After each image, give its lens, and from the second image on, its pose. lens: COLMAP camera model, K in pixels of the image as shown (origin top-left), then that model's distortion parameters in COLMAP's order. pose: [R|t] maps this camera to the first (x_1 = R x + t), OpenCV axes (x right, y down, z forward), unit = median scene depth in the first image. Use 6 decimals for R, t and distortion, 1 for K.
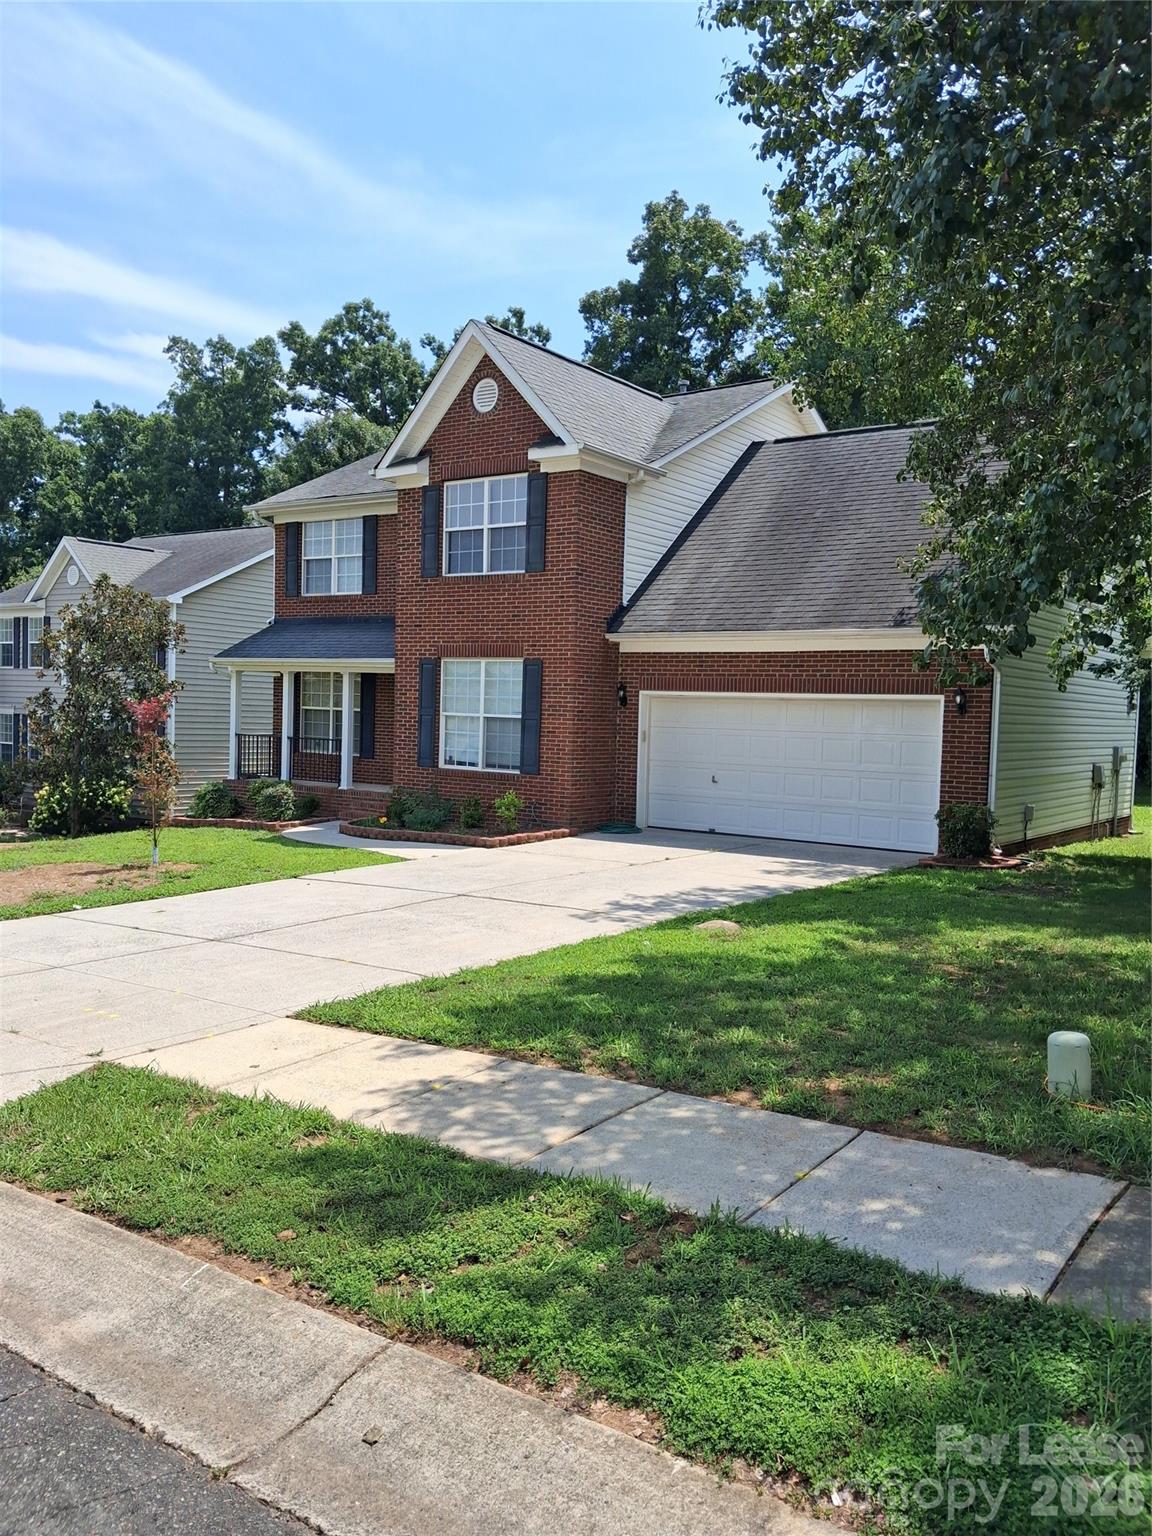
lens RADIAL K [[1245.6, 0, 576.0], [0, 1245.6, 768.0], [0, 0, 1]] dist [-0.000963, -0.001515]
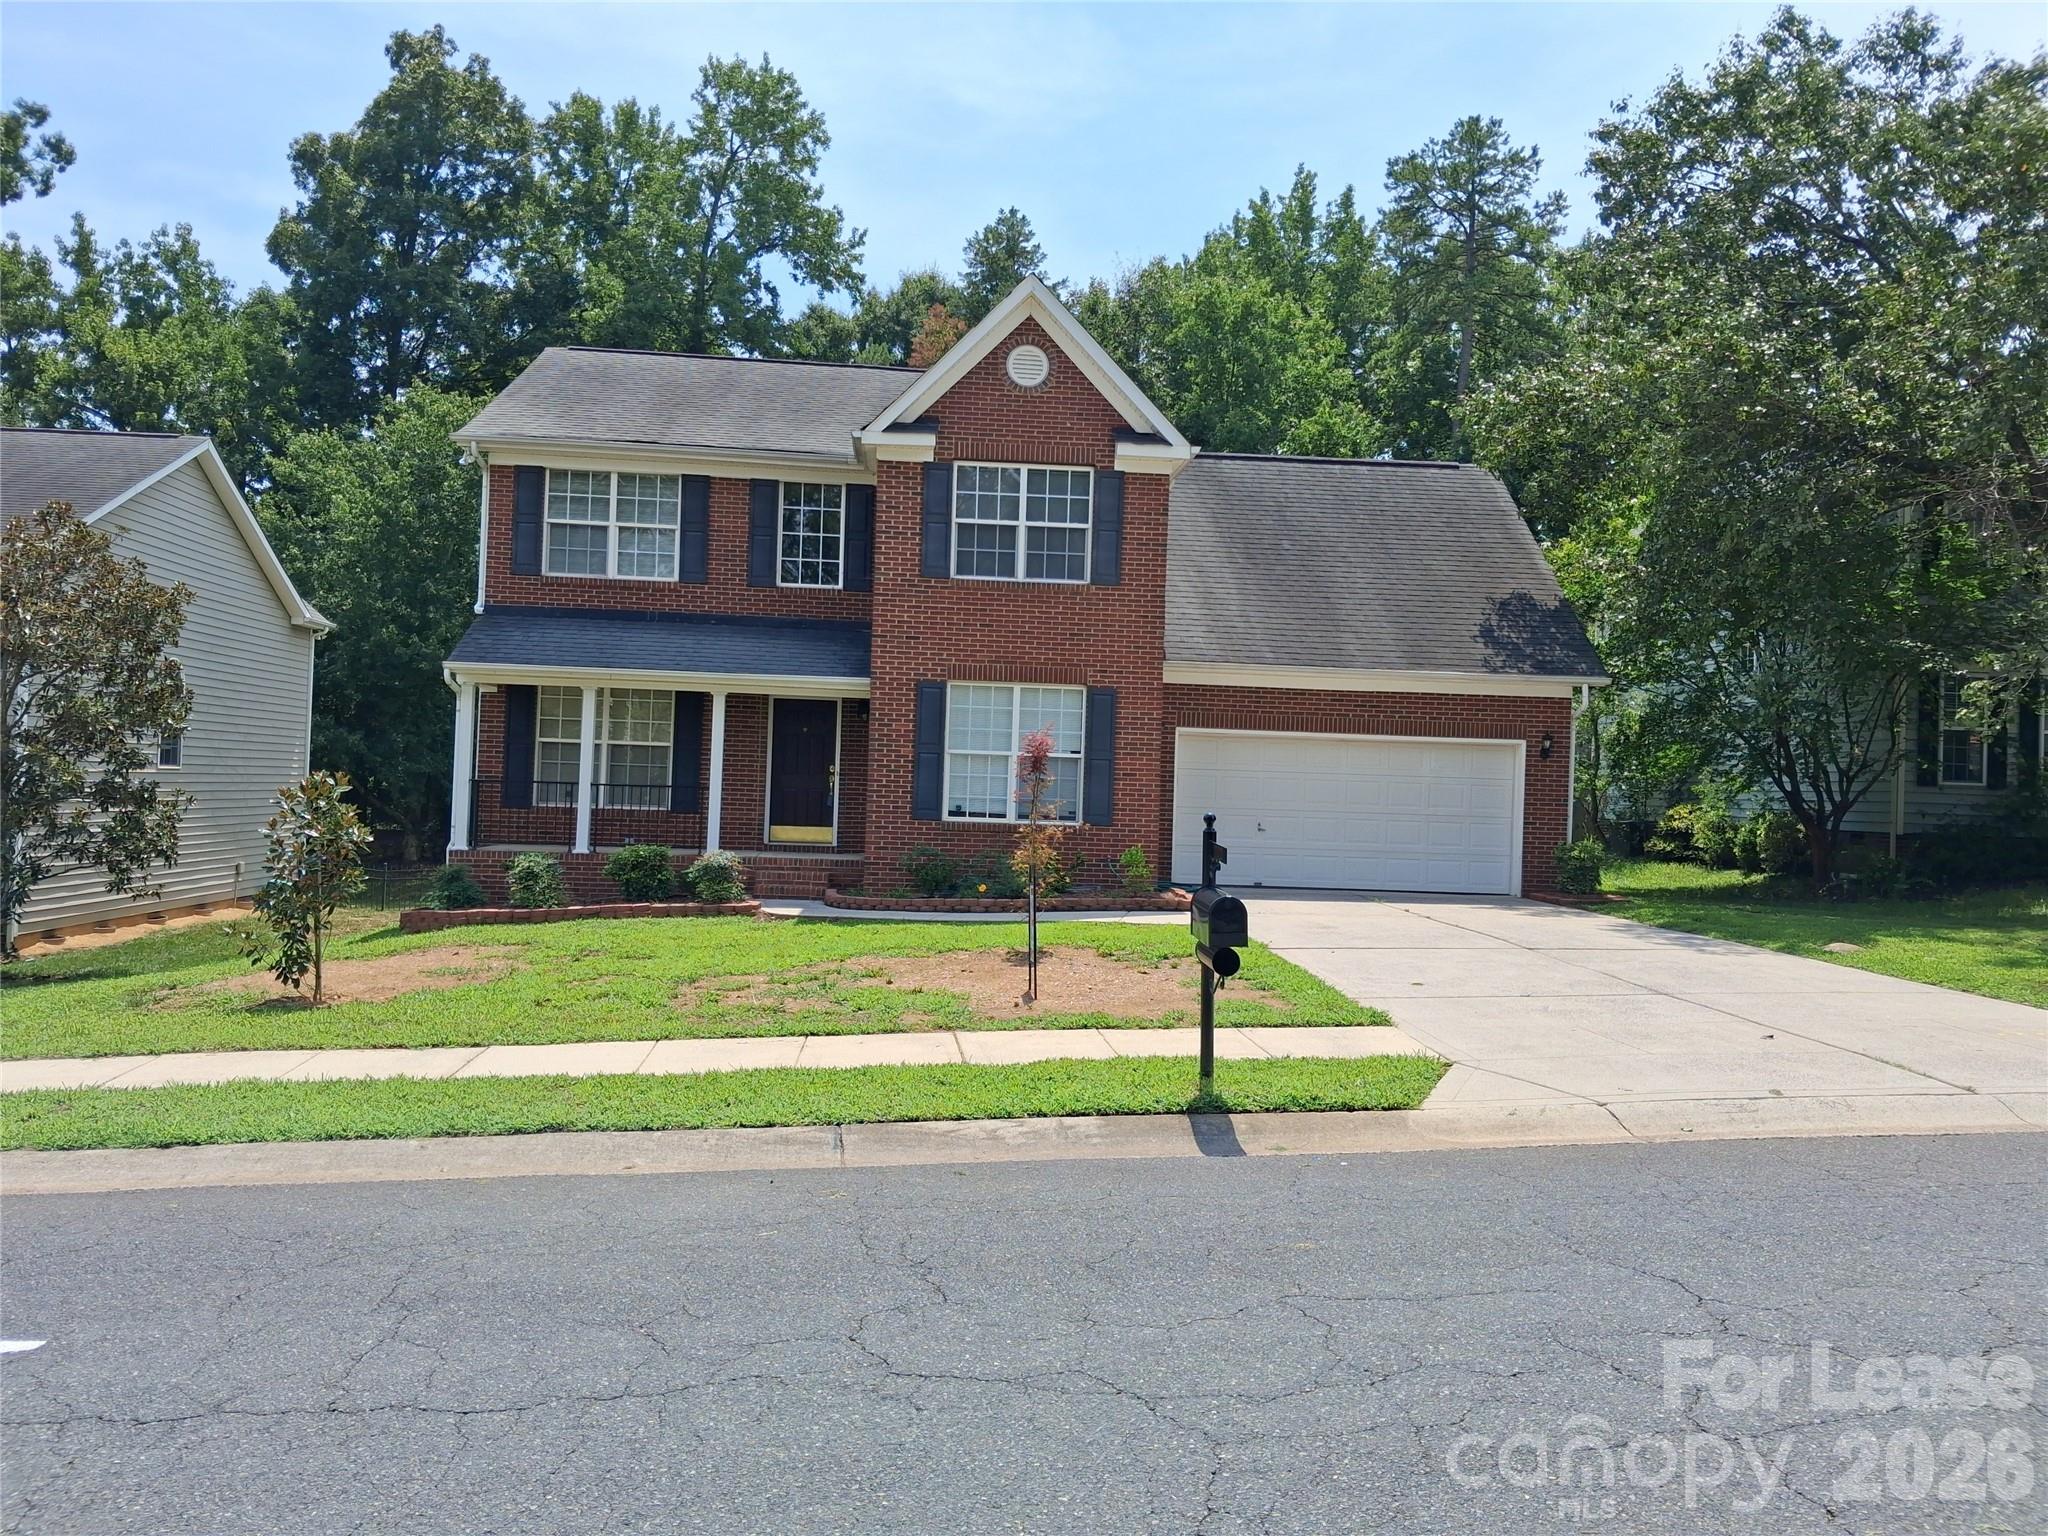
lens RADIAL K [[1624.2, 0, 1022.9], [0, 1624.2, 734.8], [0, 0, 1]] dist [0.009638, 0.007615]
pose [[0.780814, 0.014984, 0.624584, -1.203155], [0.014535, 0.999006, -0.042136, -0.016546], [-0.624594, 0.041979, 0.779820, 0.282745]]
